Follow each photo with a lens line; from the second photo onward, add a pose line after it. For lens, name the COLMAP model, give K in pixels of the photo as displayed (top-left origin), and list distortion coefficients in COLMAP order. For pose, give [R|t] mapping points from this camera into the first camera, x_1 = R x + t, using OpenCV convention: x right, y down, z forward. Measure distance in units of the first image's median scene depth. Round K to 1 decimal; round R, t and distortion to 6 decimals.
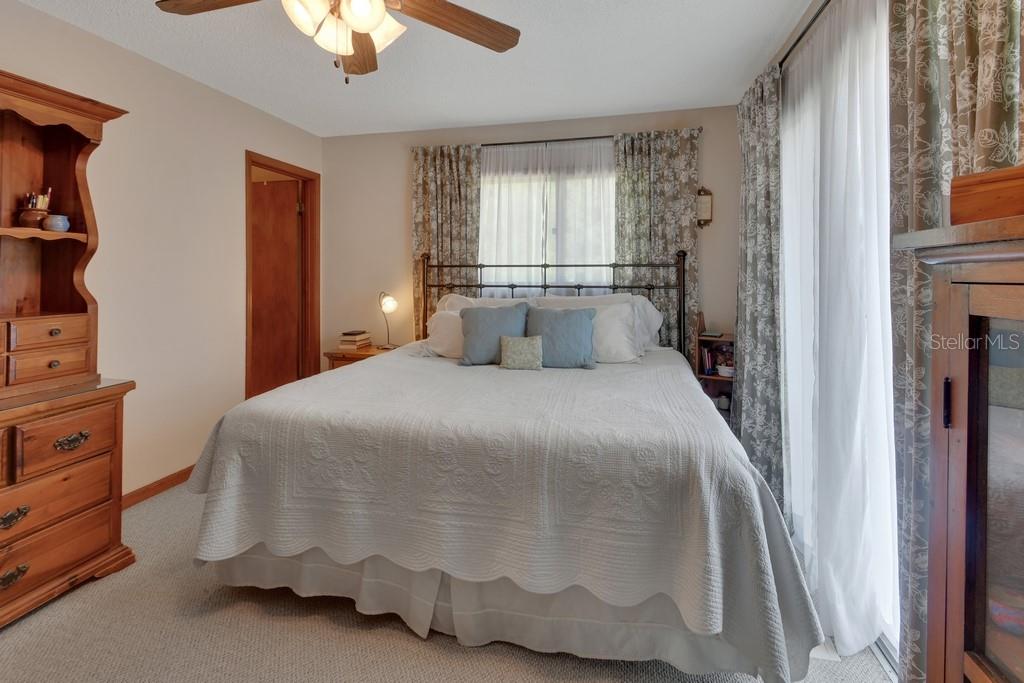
lens RADIAL K [[487.2, 0, 511.0], [0, 487.2, 270.4], [0, 0, 1]] dist [0.021548, 0.000163]
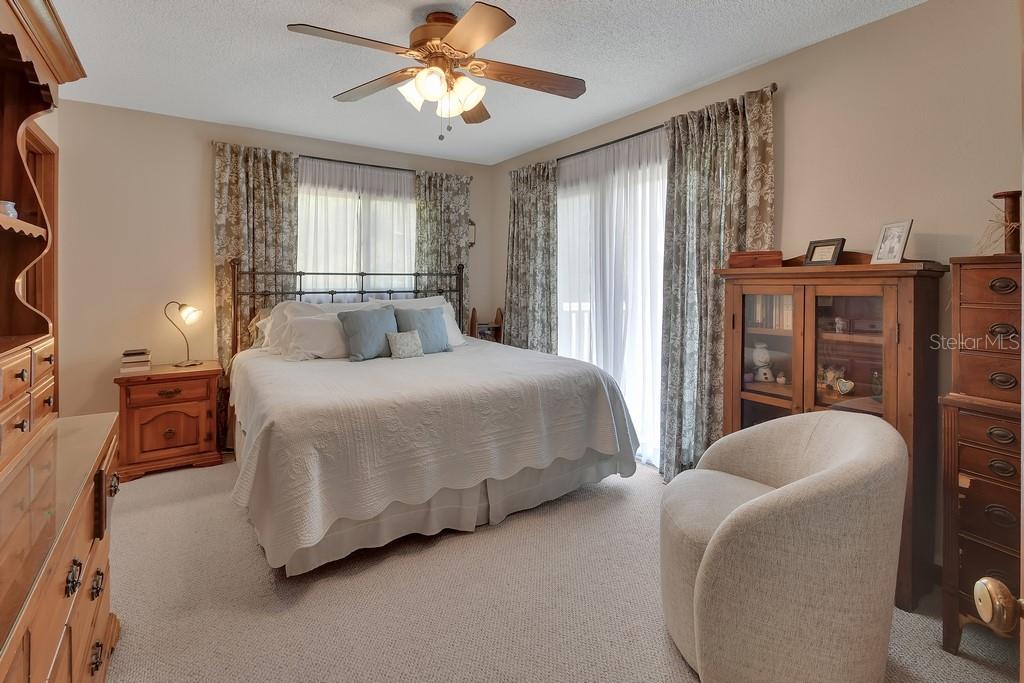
lens RADIAL K [[478.0, 0, 507.8], [0, 478.0, 287.4], [0, 0, 1]] dist [0.020176, 0.000289]
pose [[0.678872, -0.008747, 0.734205, -0.530629], [-0.006765, 0.999812, 0.018167, -0.000872], [-0.734226, -0.017300, 0.678685, -0.011637]]
